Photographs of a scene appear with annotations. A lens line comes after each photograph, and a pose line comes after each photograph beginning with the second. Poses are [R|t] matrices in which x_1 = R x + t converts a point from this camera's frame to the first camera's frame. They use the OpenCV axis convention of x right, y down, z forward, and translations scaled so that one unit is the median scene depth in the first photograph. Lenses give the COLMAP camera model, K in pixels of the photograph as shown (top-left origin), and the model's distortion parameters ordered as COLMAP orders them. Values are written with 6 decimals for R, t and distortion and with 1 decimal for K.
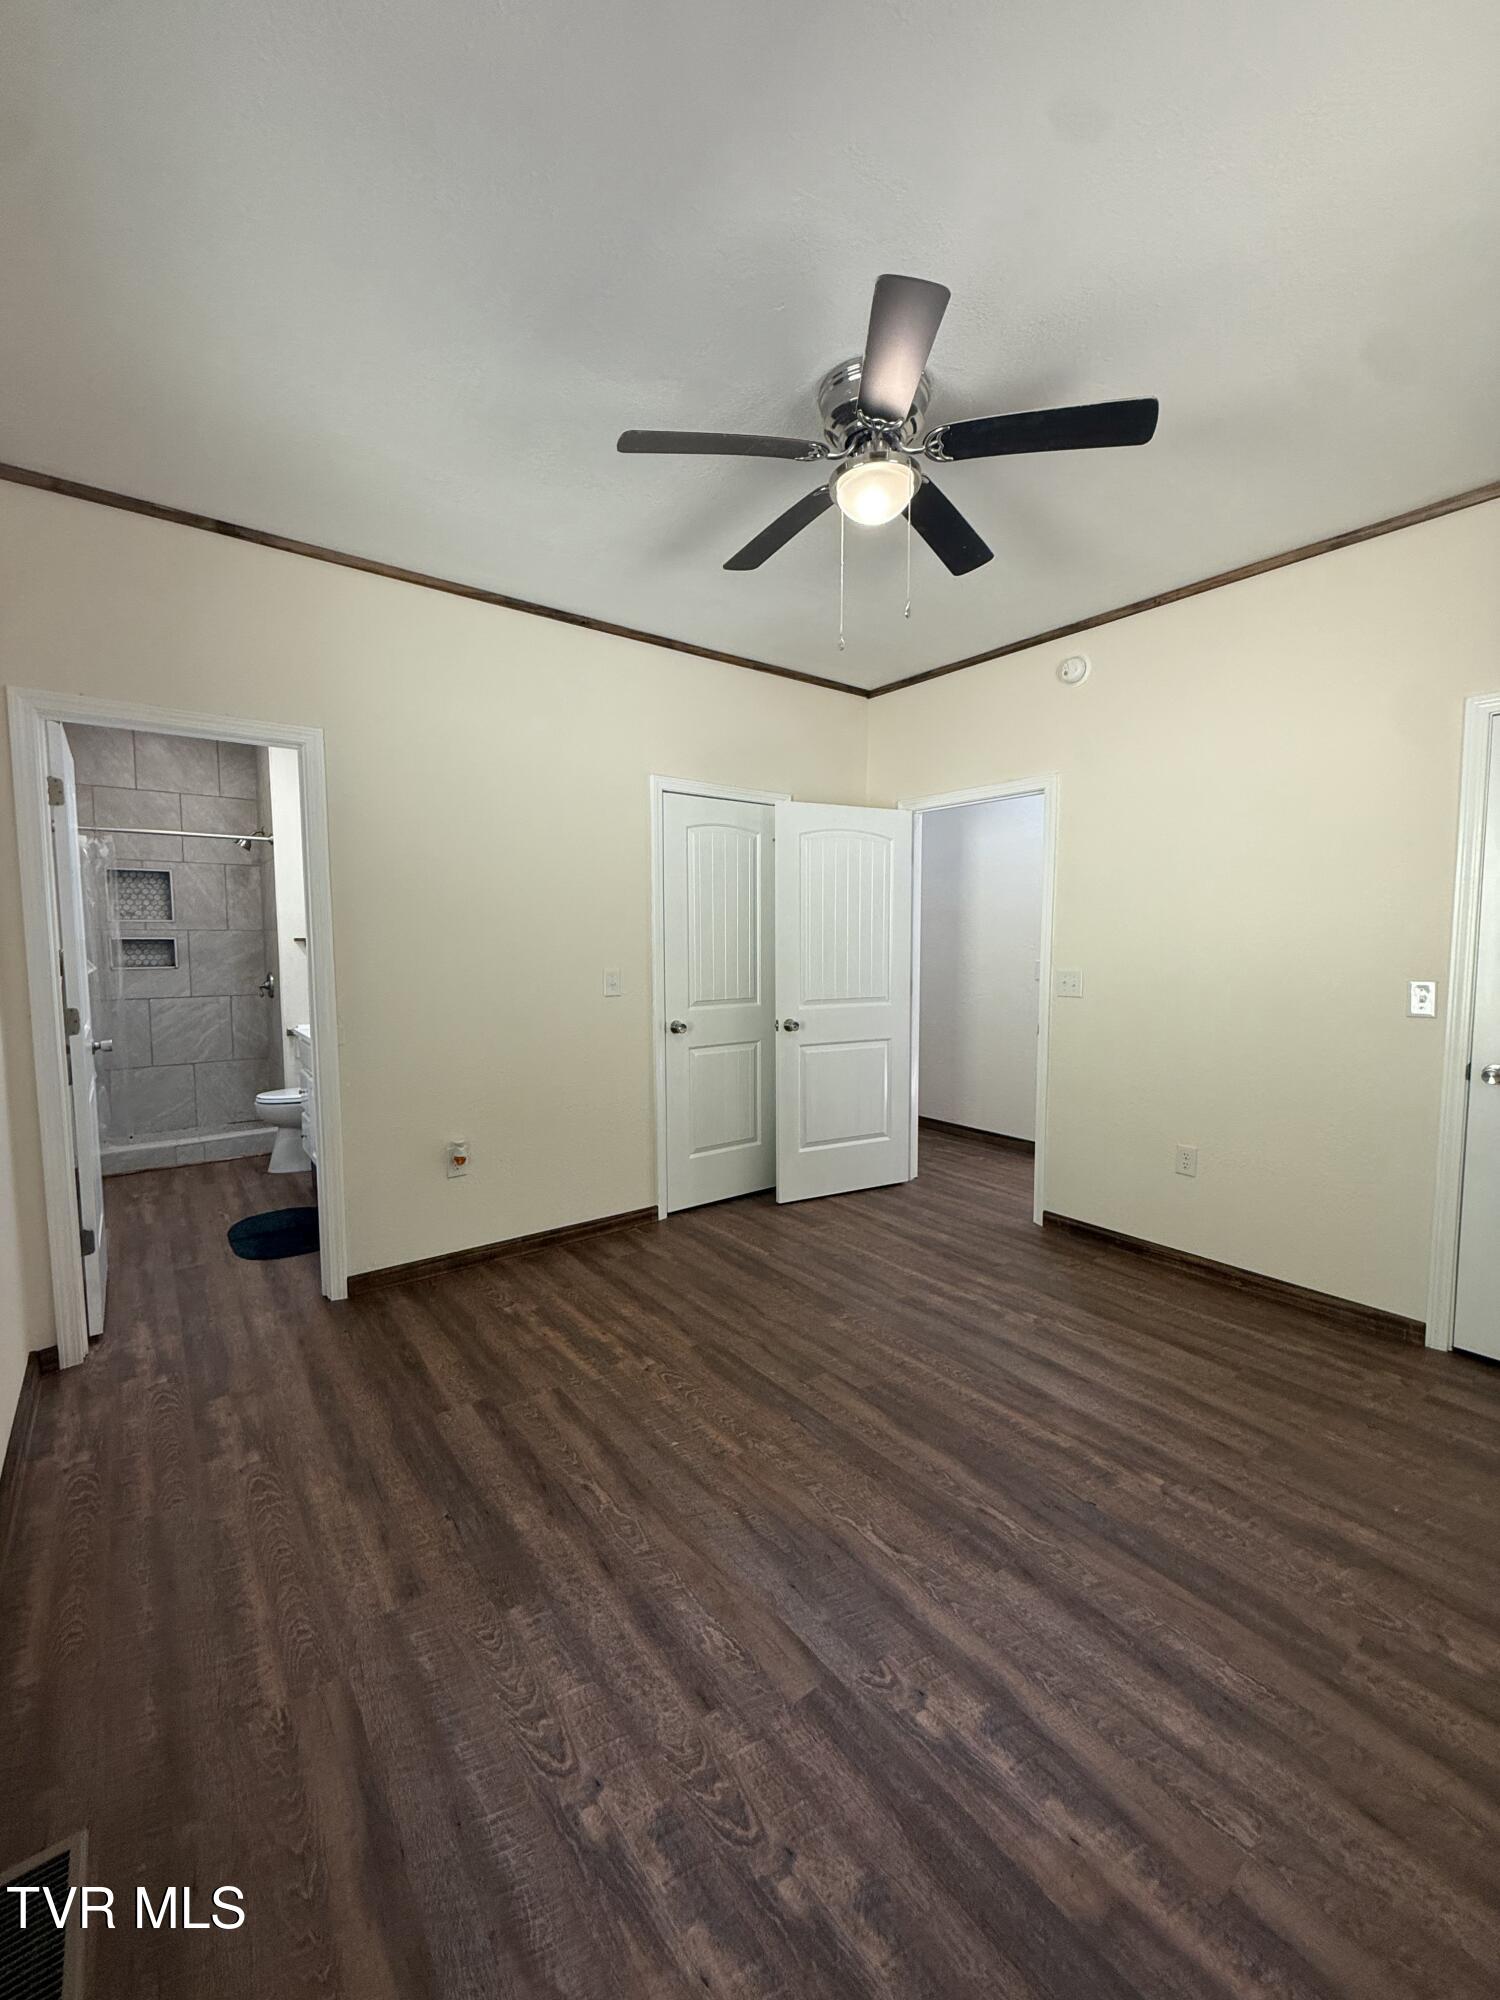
lens RADIAL K [[804.8, 0, 750.0], [0, 804.8, 1000.0], [0, 0, 1]] dist [0.000931, 0.000260]
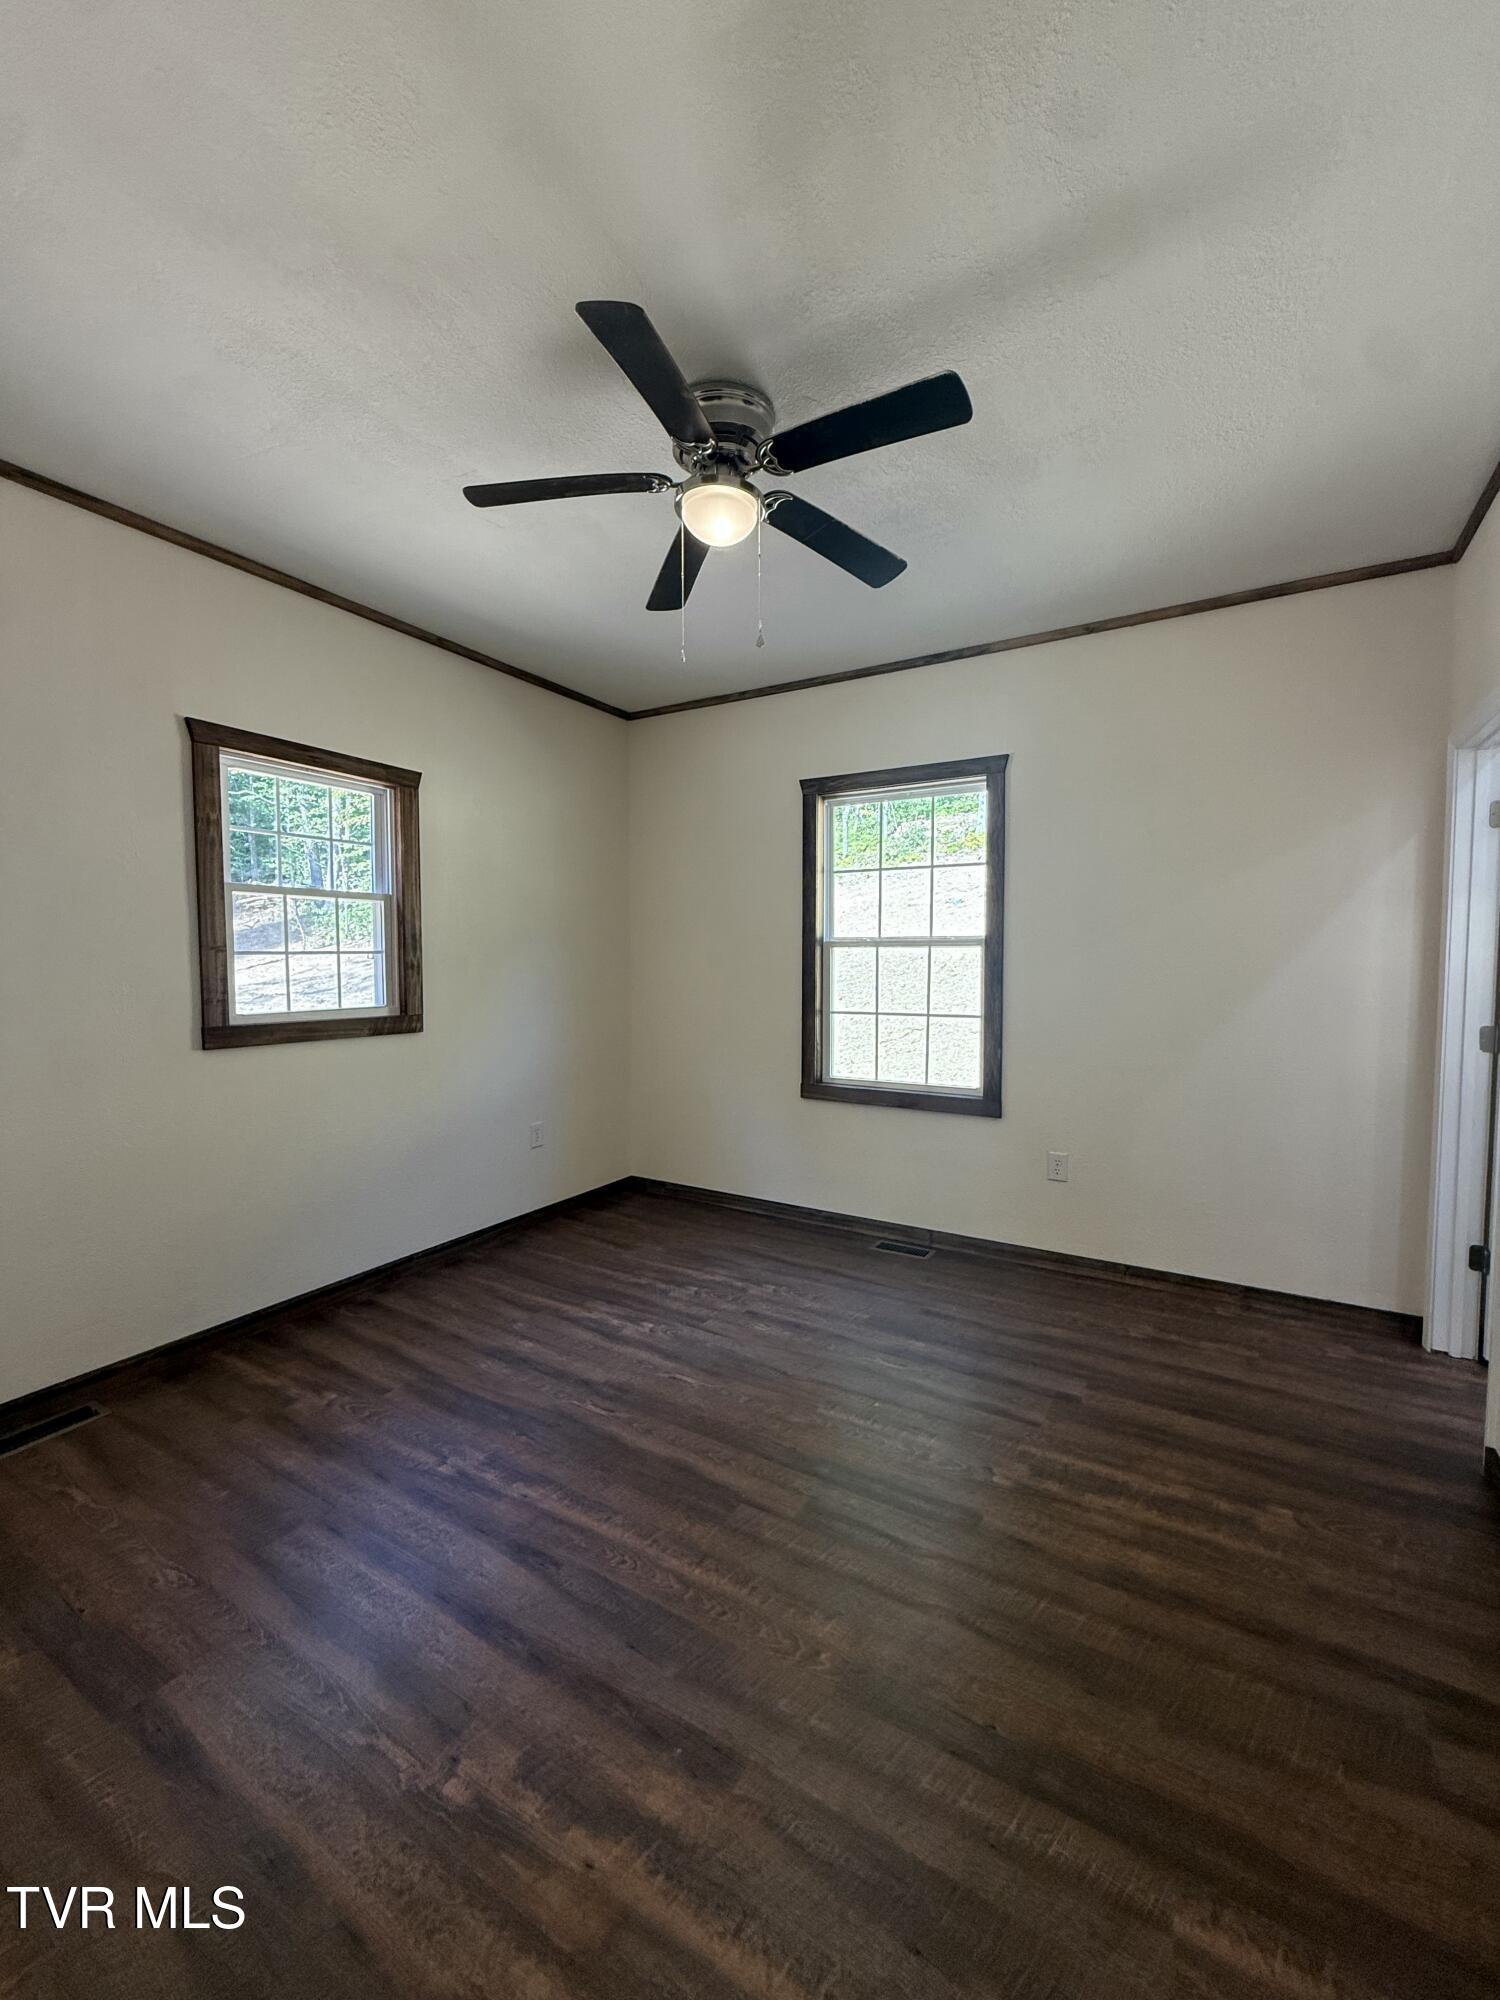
lens RADIAL K [[804.8, 0, 750.0], [0, 804.8, 1000.0], [0, 0, 1]] dist [0.000931, 0.000260]
pose [[-0.930619, 0.019698, -0.365460, 0.375795], [-0.028482, 0.991625, 0.125973, -0.116898], [0.364880, 0.127642, -0.922263, 1.517981]]
